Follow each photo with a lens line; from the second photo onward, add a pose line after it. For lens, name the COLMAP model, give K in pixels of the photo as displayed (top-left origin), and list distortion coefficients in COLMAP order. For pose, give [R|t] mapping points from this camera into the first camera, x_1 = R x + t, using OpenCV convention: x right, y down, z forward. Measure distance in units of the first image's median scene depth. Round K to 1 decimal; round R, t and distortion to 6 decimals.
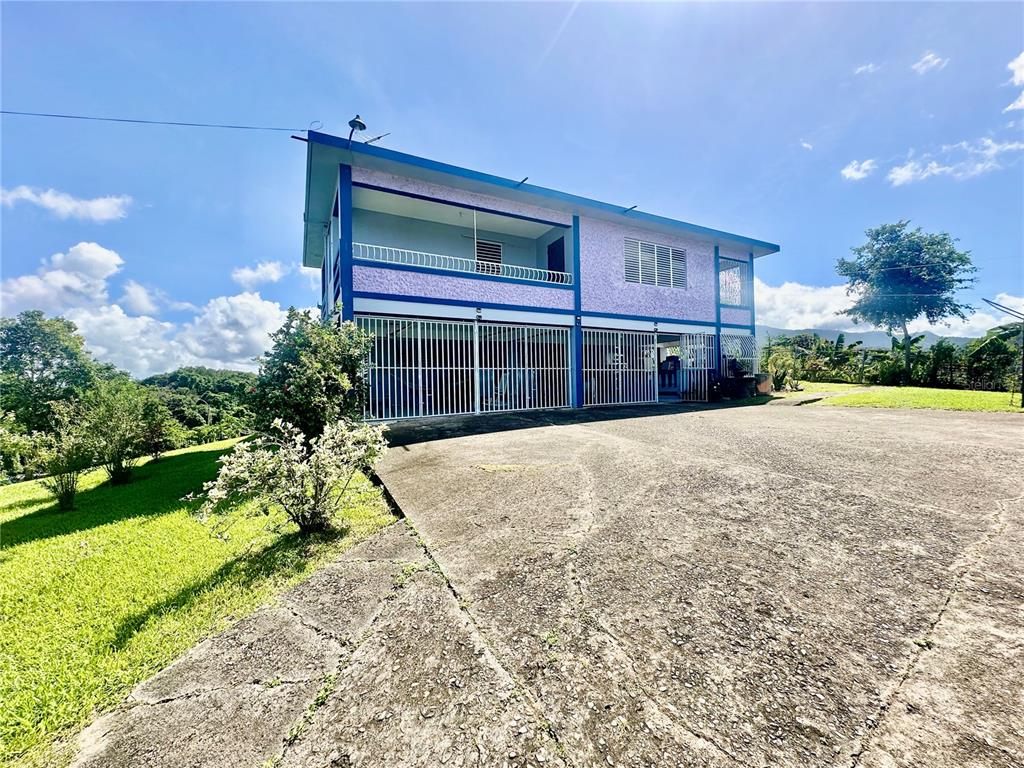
lens RADIAL K [[413.1, 0, 514.9], [0, 413.1, 379.7], [0, 0, 1]] dist [0.002047, 0.000047]
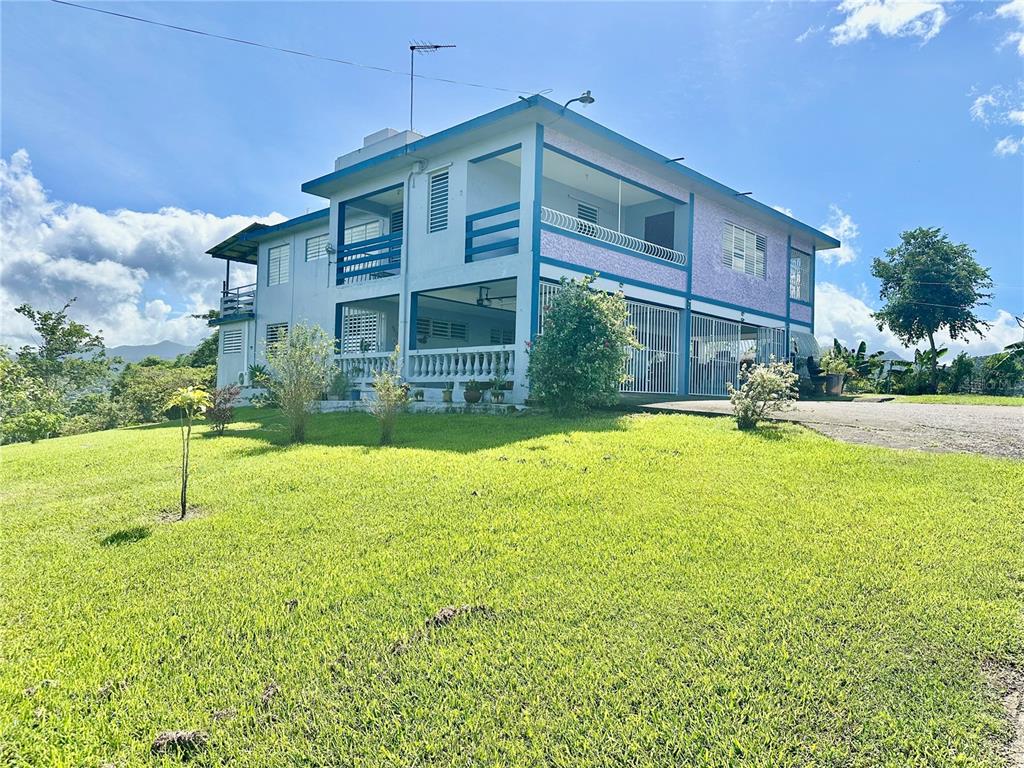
lens RADIAL K [[715.8, 0, 511.8], [0, 715.8, 388.6], [0, 0, 1]] dist [0.021634, -0.013177]
pose [[0.952926, 0.056611, 0.297870, -0.624701], [-0.055663, 0.998381, -0.011674, 0.081346], [-0.298049, -0.005456, 0.954535, -0.393204]]
